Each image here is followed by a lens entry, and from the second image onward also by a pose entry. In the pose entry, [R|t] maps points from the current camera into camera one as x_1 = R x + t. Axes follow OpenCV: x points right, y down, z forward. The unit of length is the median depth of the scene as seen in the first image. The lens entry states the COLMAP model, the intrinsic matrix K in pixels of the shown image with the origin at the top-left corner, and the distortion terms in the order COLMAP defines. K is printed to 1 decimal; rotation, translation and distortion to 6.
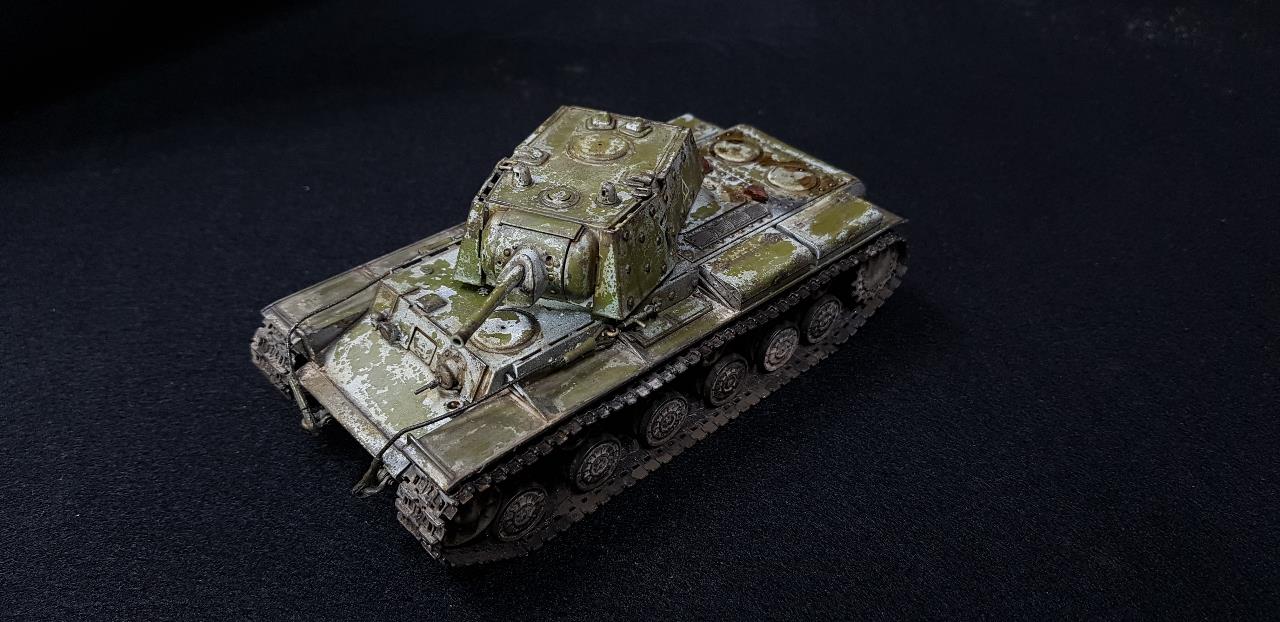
lens RADIAL K [[1047.0, 0, 650.9], [0, 1047.0, 302.6], [0, 0, 1]] dist [0.191579, -0.661011]
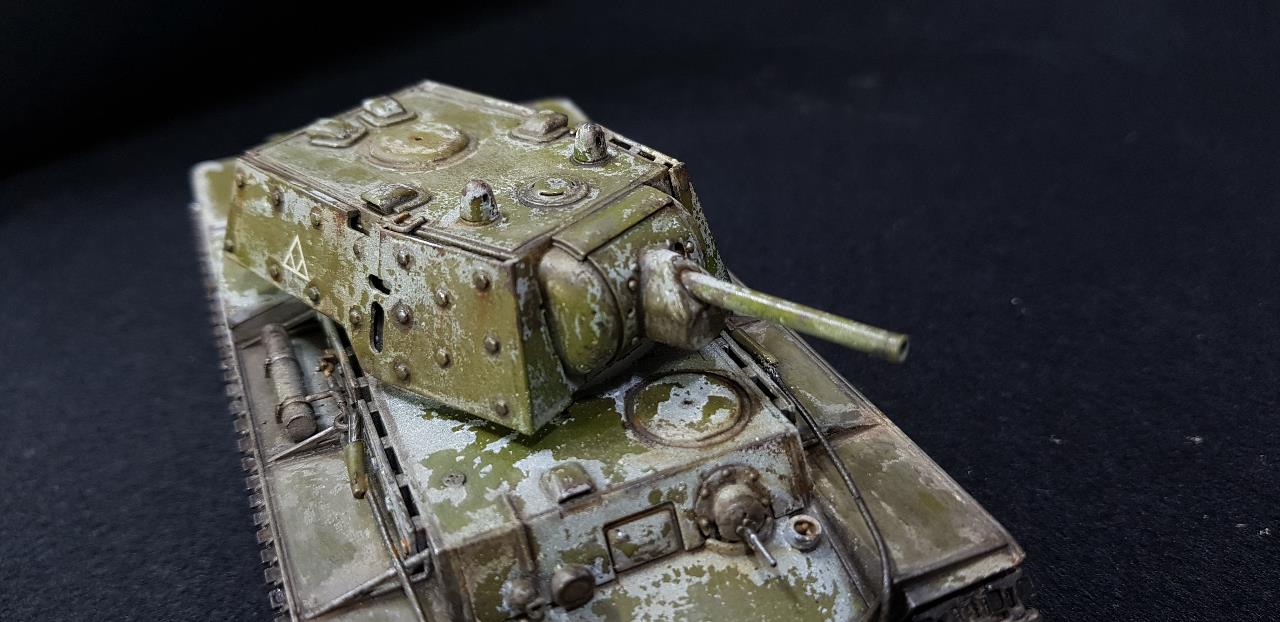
lens RADIAL K [[1047.0, 0, 650.9], [0, 1047.0, 302.6], [0, 0, 1]] dist [0.191579, -0.661011]
pose [[0.312801, -0.531692, 0.787058, -0.533168], [0.596535, 0.754796, 0.272817, -0.172869], [-0.739122, 0.384170, 0.553273, 0.652352]]
